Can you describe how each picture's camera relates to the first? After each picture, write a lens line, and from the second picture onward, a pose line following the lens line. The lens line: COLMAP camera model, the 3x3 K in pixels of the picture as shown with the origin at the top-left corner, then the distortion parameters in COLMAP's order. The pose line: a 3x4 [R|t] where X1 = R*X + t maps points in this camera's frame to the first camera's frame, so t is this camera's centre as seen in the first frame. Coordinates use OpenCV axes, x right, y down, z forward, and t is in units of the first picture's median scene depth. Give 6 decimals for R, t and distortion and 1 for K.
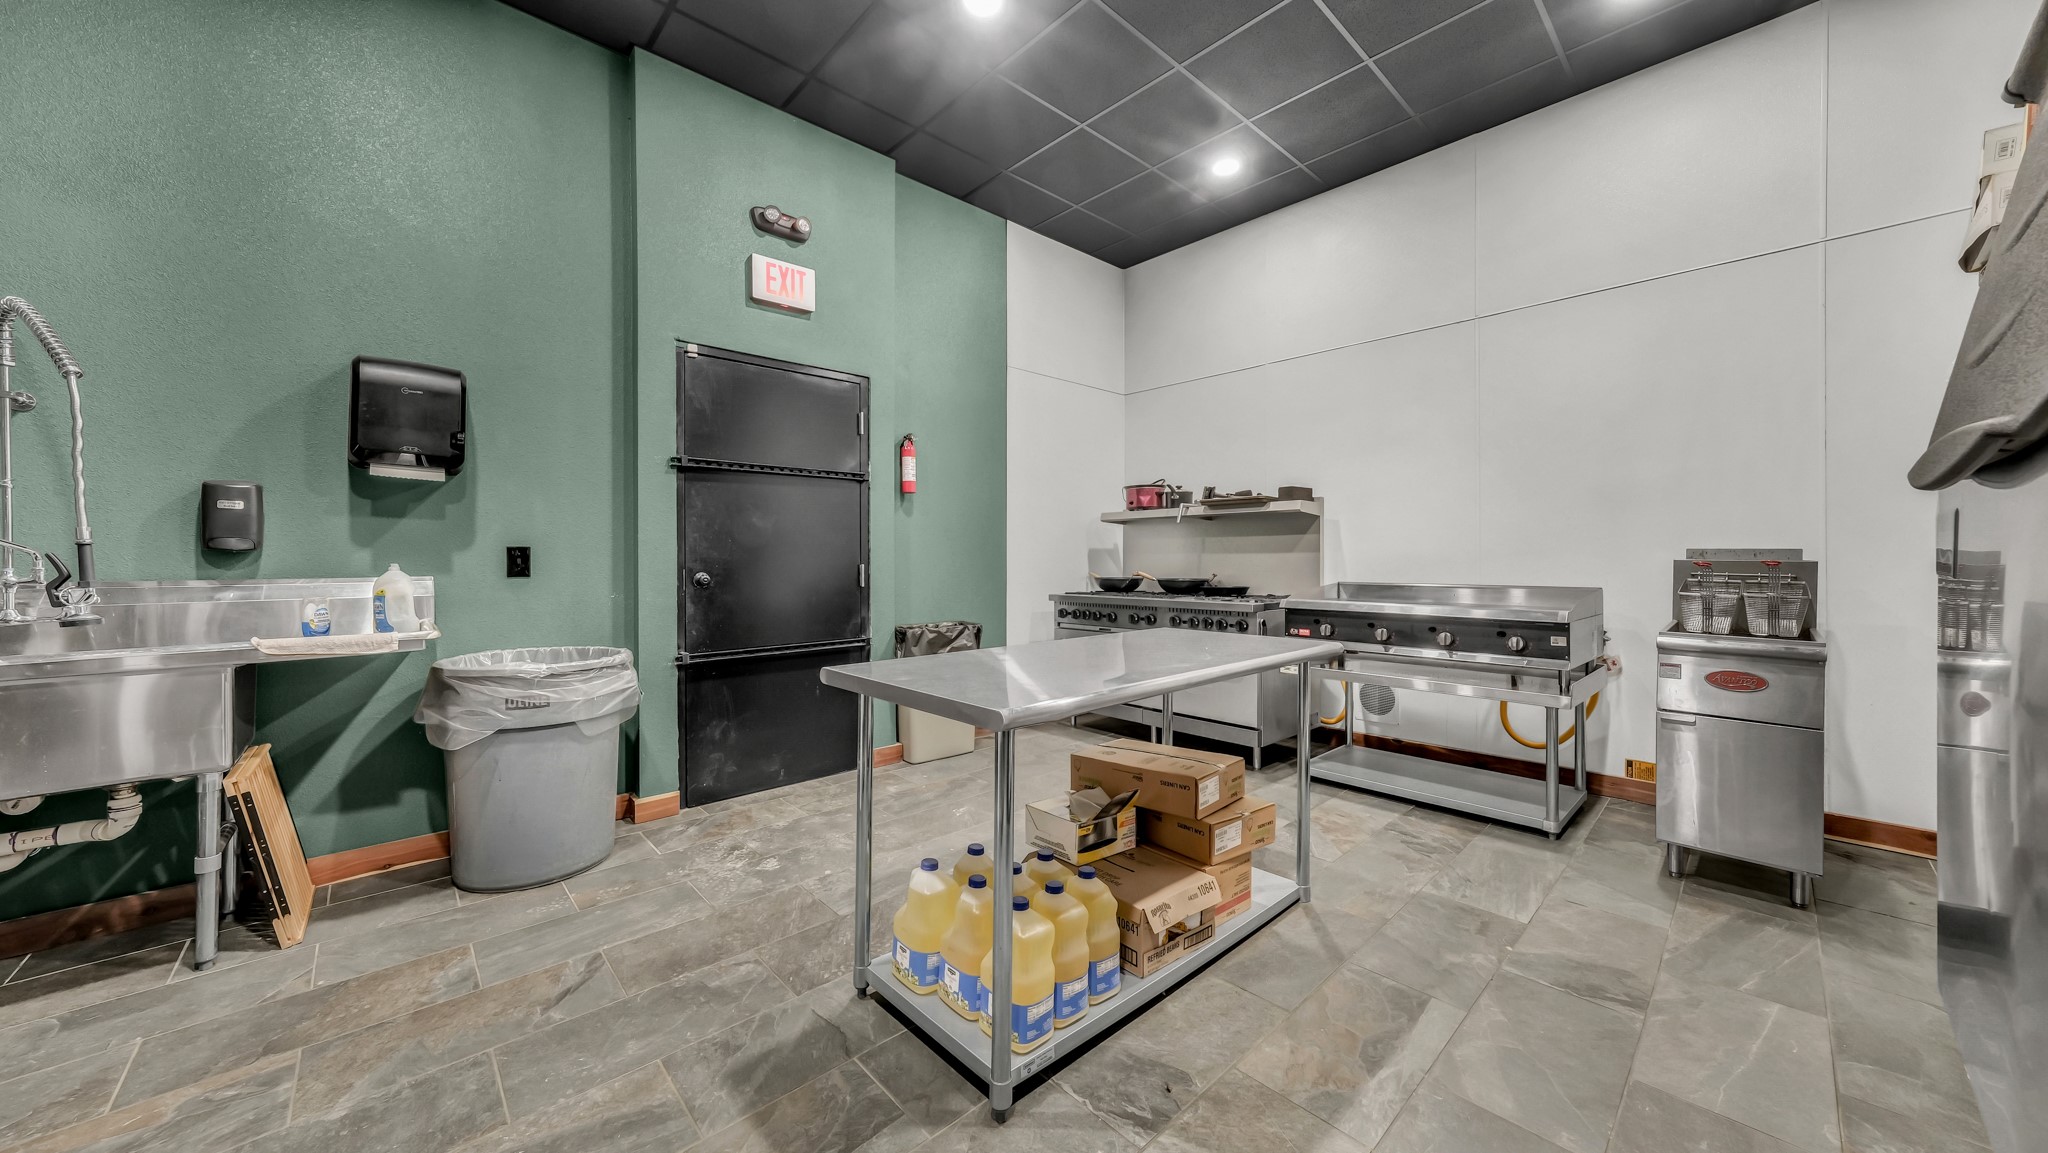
lens RADIAL K [[706.7, 0, 1018.7], [0, 706.7, 564.2], [0, 0, 1]] dist [0.000917, 0.000119]
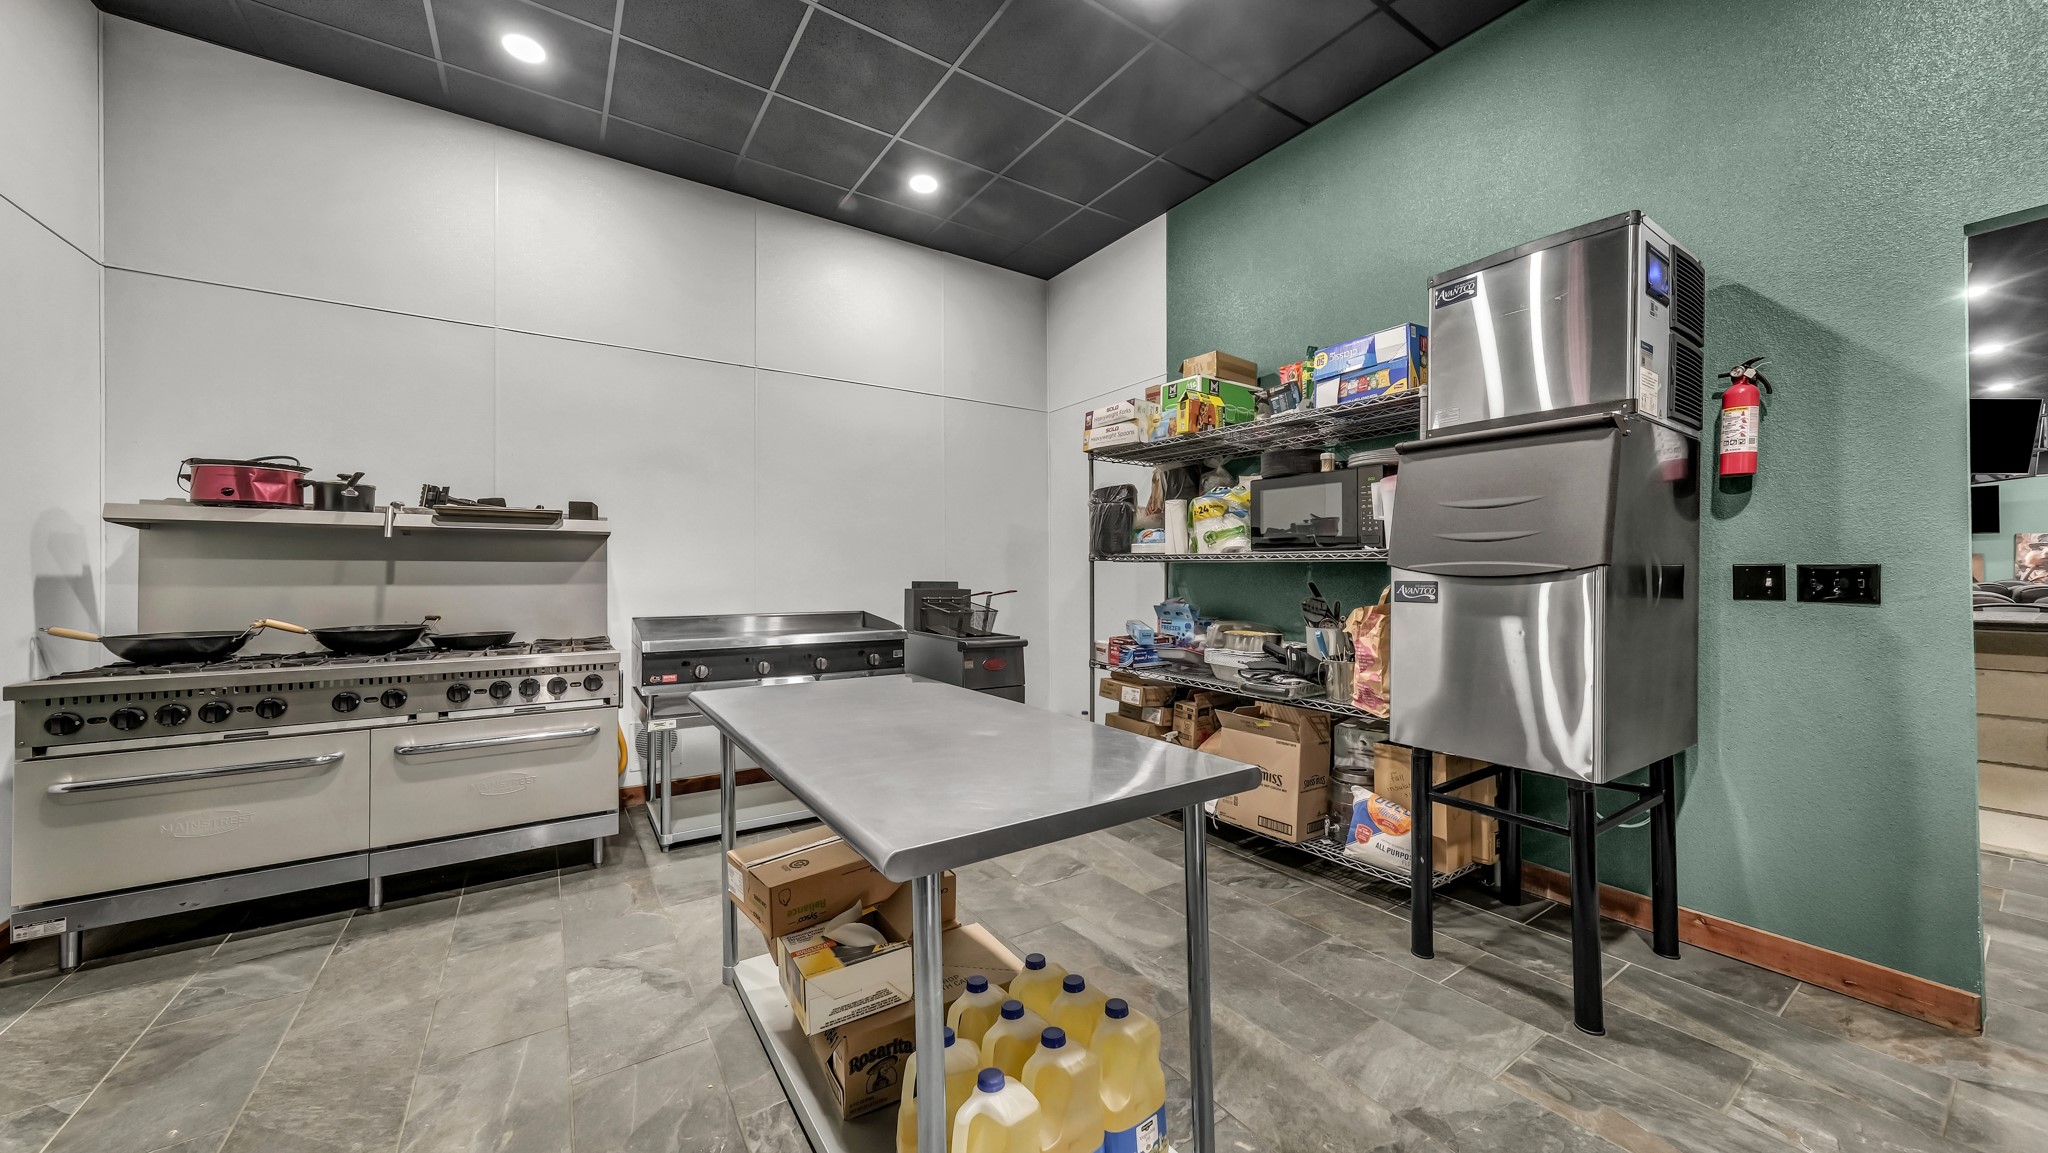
lens RADIAL K [[724.9, 0, 1024.0], [0, 724.9, 576.5], [0, 0, 1]] dist [0.000925, 0.000101]
pose [[0.146797, 0.007750, 0.989136, -0.441563], [0.014672, 0.999842, -0.010011, -0.012787], [-0.989058, 0.015982, 0.146660, 0.489270]]
